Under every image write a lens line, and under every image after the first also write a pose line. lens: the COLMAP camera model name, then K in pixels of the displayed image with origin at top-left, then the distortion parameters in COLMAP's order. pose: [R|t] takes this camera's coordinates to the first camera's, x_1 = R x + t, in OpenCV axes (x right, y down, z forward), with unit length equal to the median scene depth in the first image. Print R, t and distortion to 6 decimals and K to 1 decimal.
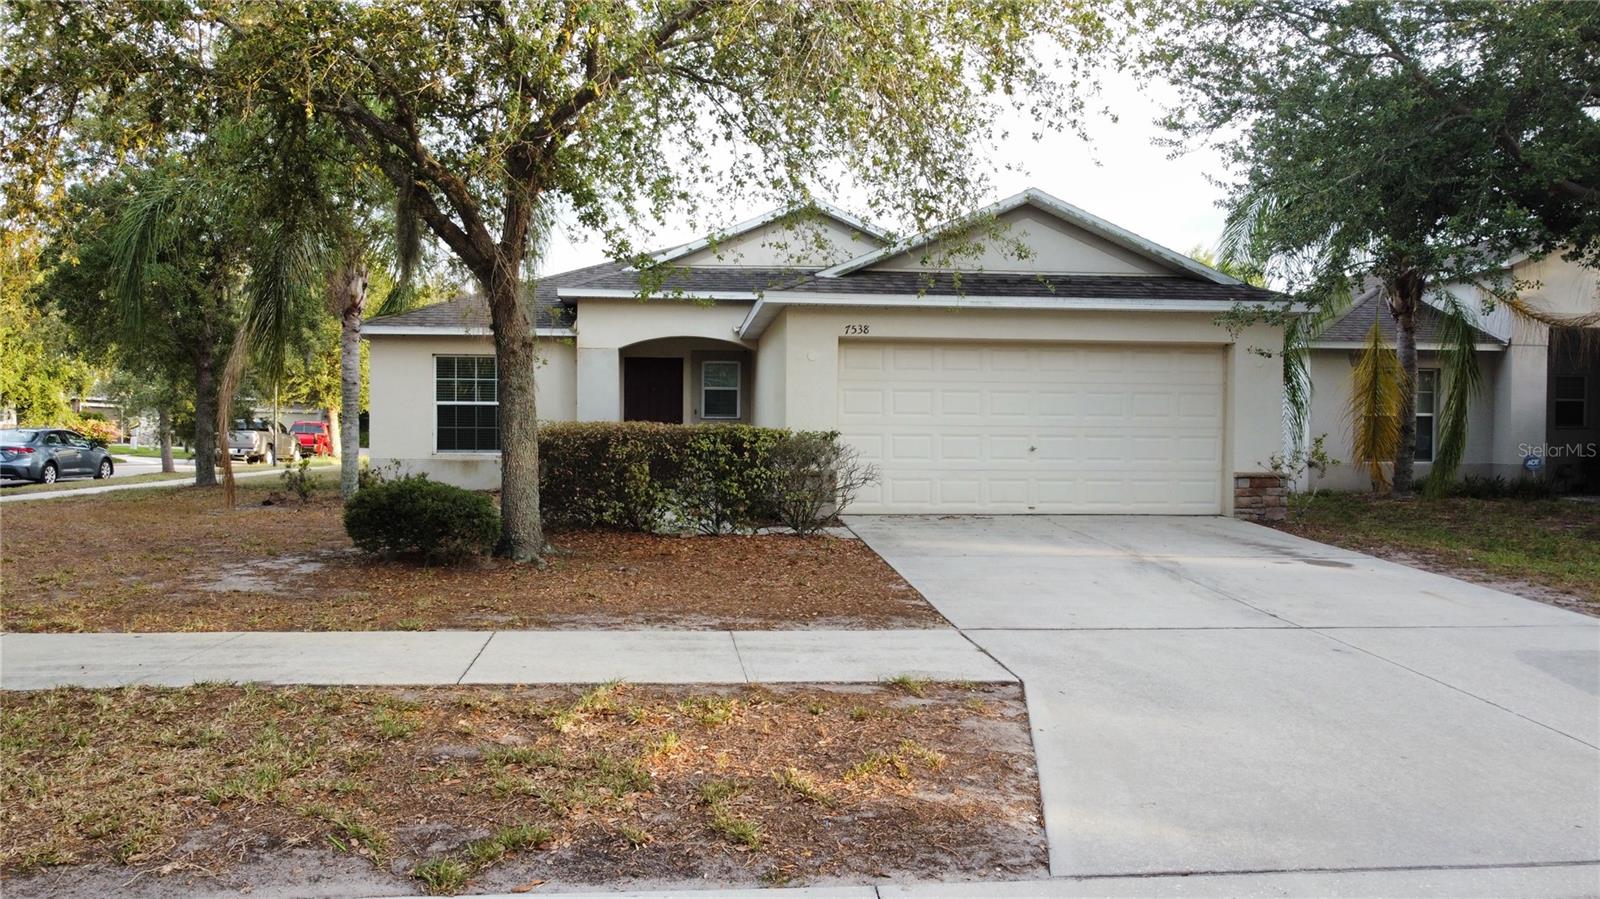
lens RADIAL K [[1218.1, 0, 800.0], [0, 1218.1, 449.5], [0, 0, 1]] dist [-0.009379, 0.010257]
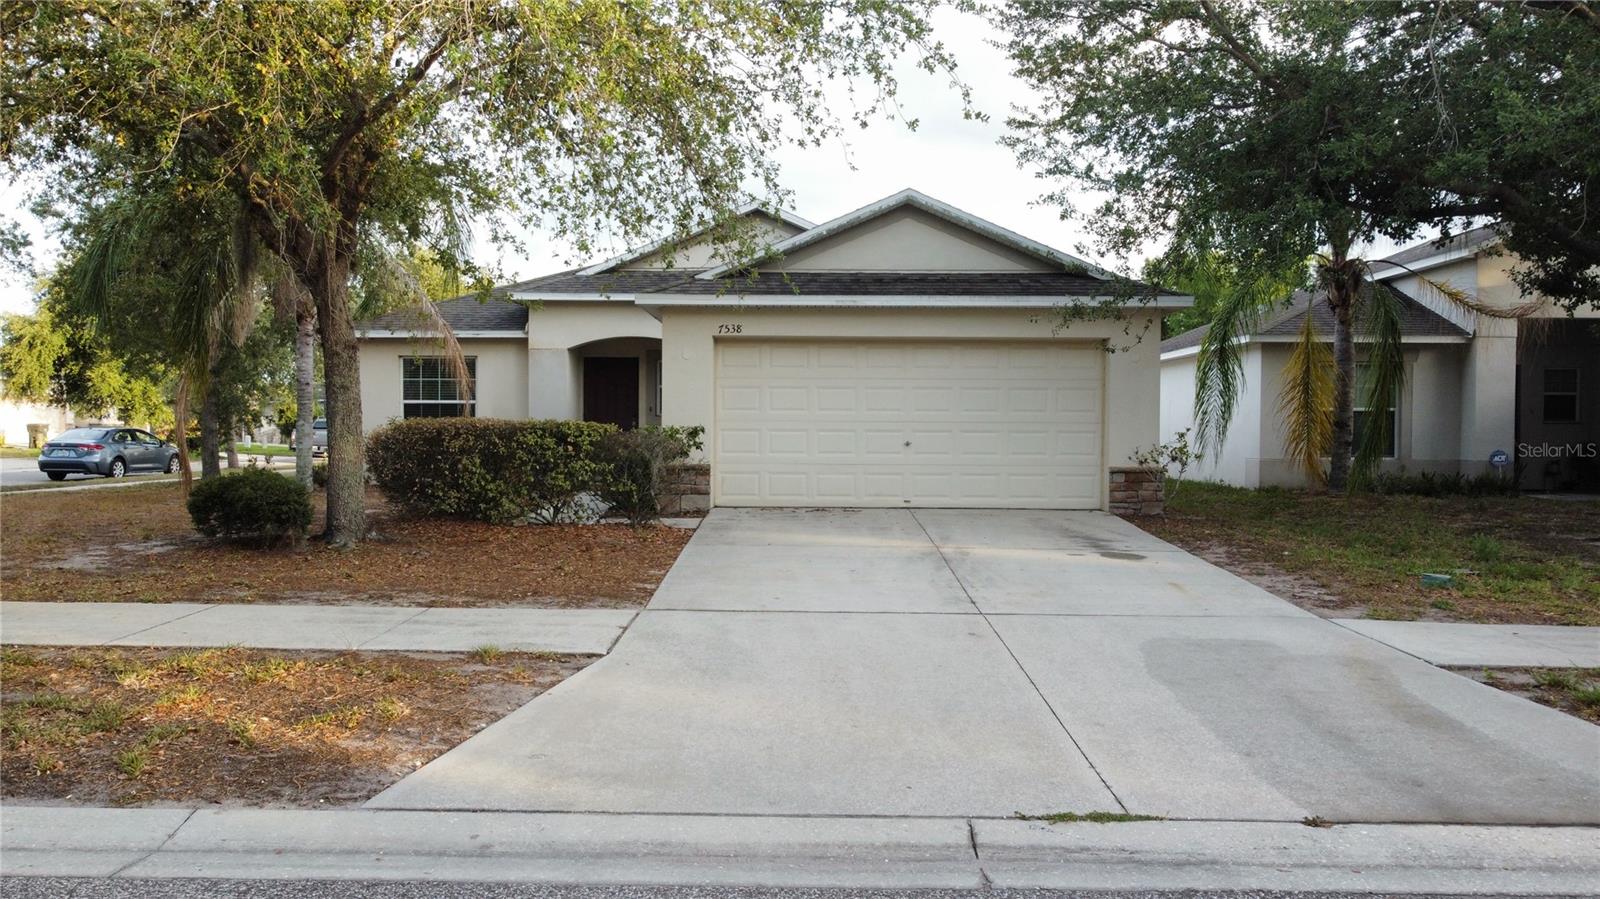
lens RADIAL K [[1218.1, 0, 800.0], [0, 1218.1, 449.5], [0, 0, 1]] dist [-0.009379, 0.010257]
pose [[0.993651, 0.000013, -0.112508, 0.223364], [0.000093, 1.000000, 0.000931, 0.003498], [0.112508, -0.000936, 0.993650, -0.027370]]
